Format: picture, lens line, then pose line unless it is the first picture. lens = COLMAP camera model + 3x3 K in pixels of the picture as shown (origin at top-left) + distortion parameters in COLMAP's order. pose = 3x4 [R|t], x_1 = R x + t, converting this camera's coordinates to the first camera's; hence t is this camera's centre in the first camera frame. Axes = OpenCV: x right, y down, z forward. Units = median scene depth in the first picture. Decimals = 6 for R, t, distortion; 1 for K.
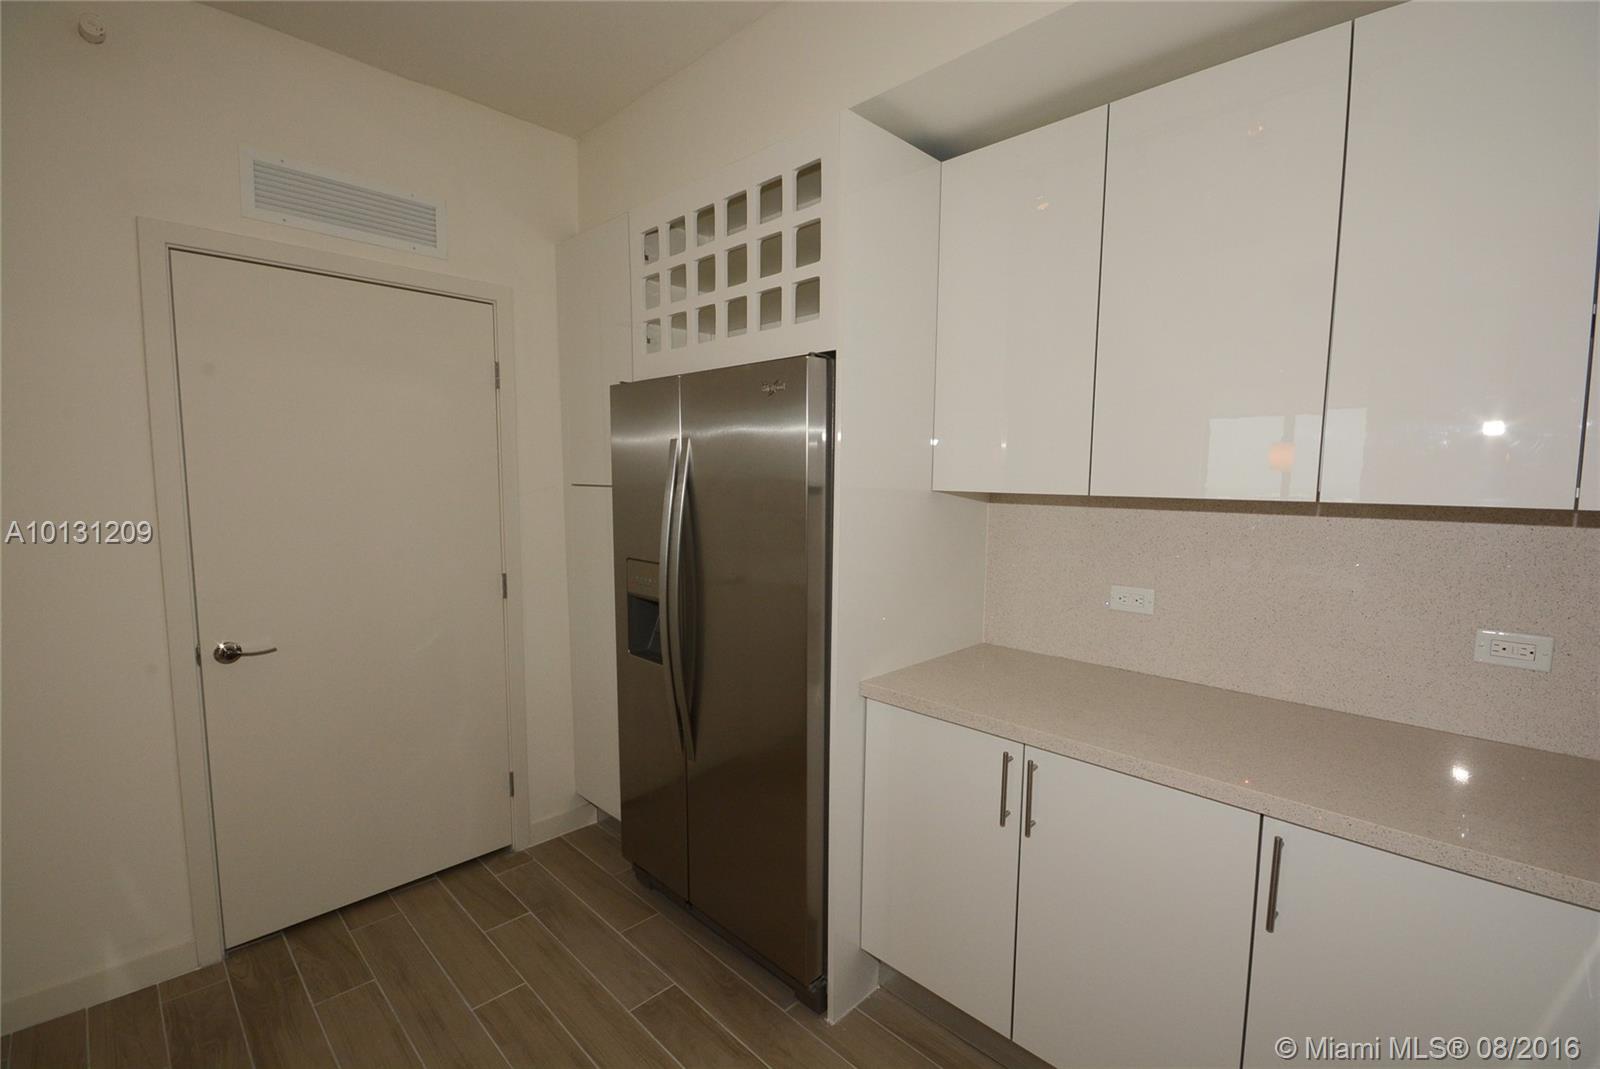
lens RADIAL K [[700.3, 0, 799.0], [0, 700.3, 541.0], [0, 0, 1]] dist [-0.003576, -0.000842]
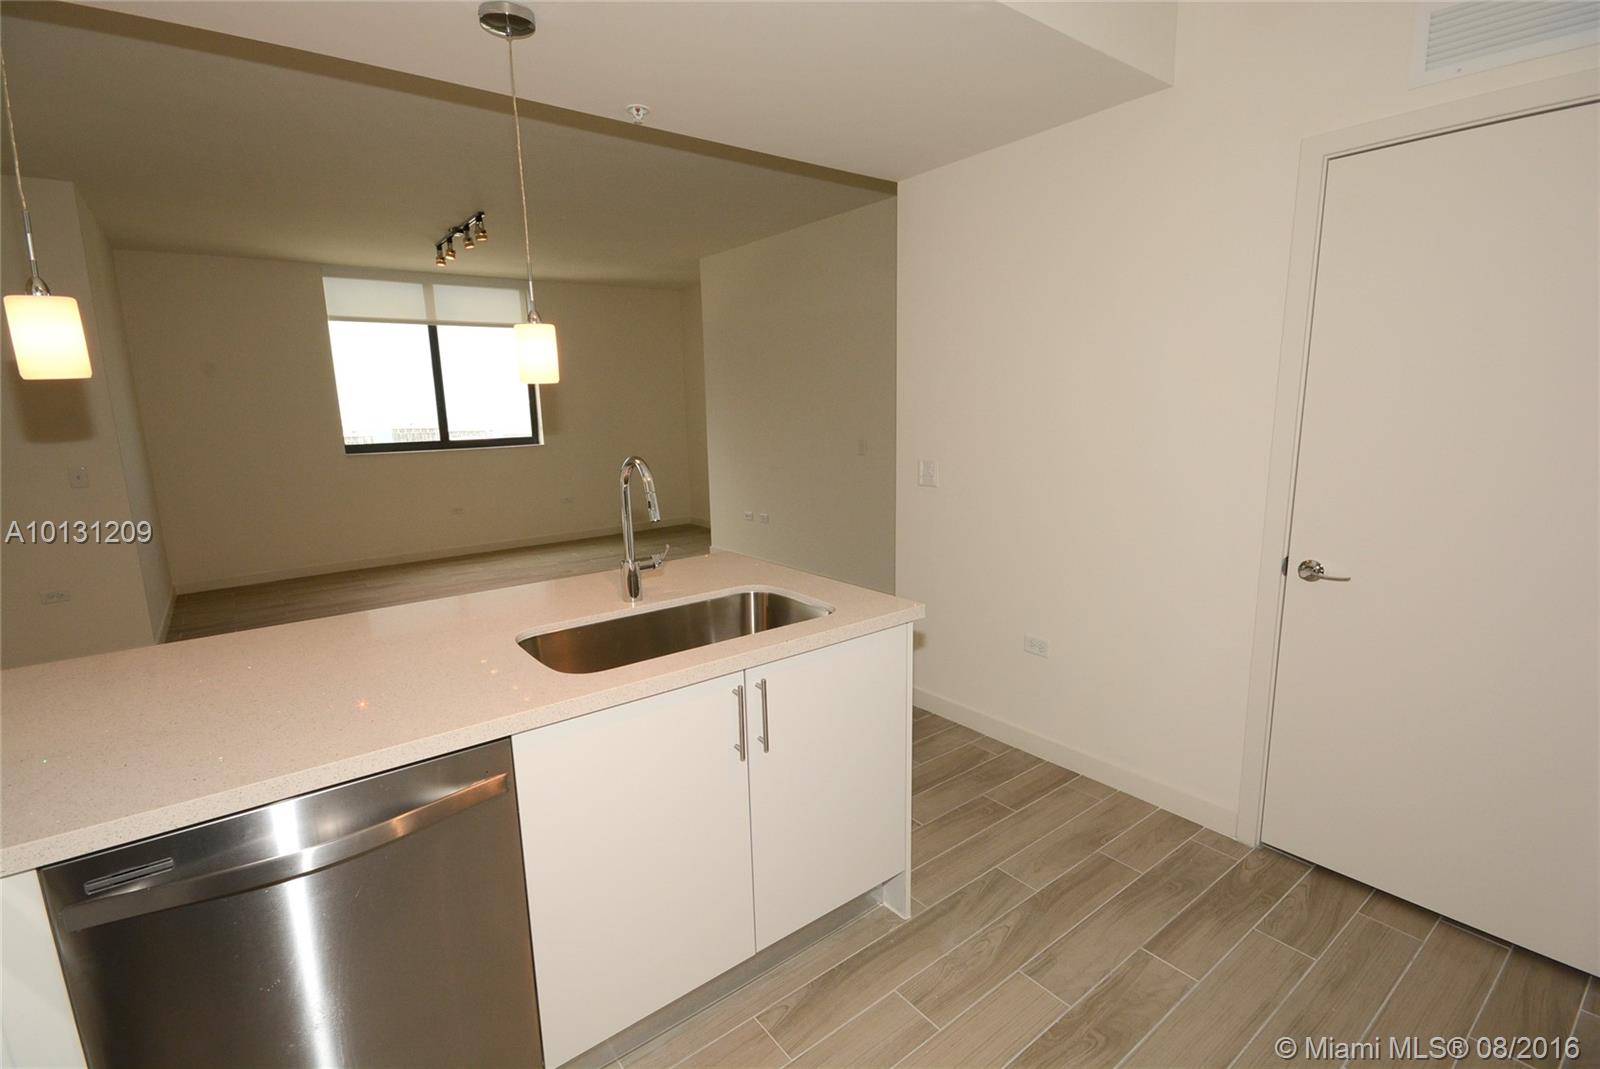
lens RADIAL K [[749.1, 0, 805.6], [0, 749.1, 555.3], [0, 0, 1]] dist [0.000287, -0.013275]
pose [[-0.129716, 0.195071, -0.972173, 0.312736], [-0.074007, 0.975818, 0.205676, -0.028793], [0.988786, 0.098627, -0.112142, 0.414482]]
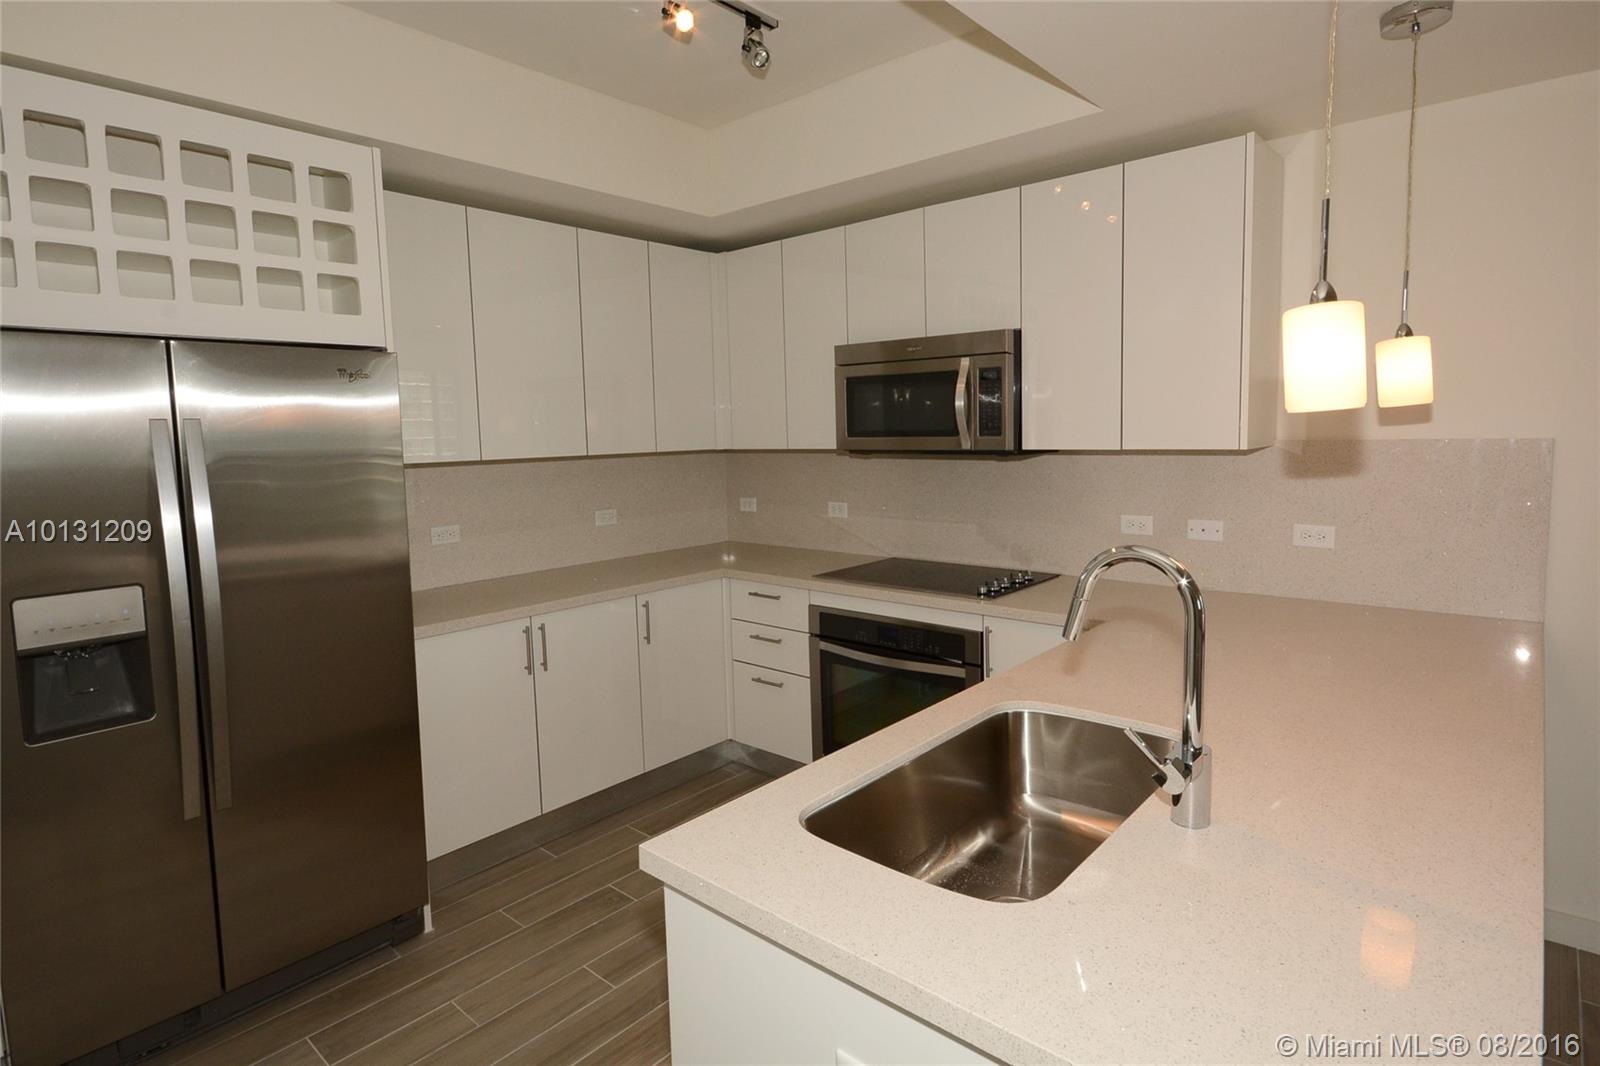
lens RADIAL K [[830.9, 0, 804.9], [0, 830.9, 503.2], [0, 0, 1]] dist [0.000941, 0.000221]
pose [[-0.064724, -0.088183, 0.993999, -1.187745], [0.112956, 0.989039, 0.095098, -0.053188], [-0.991490, 0.118433, -0.054054, 0.362565]]
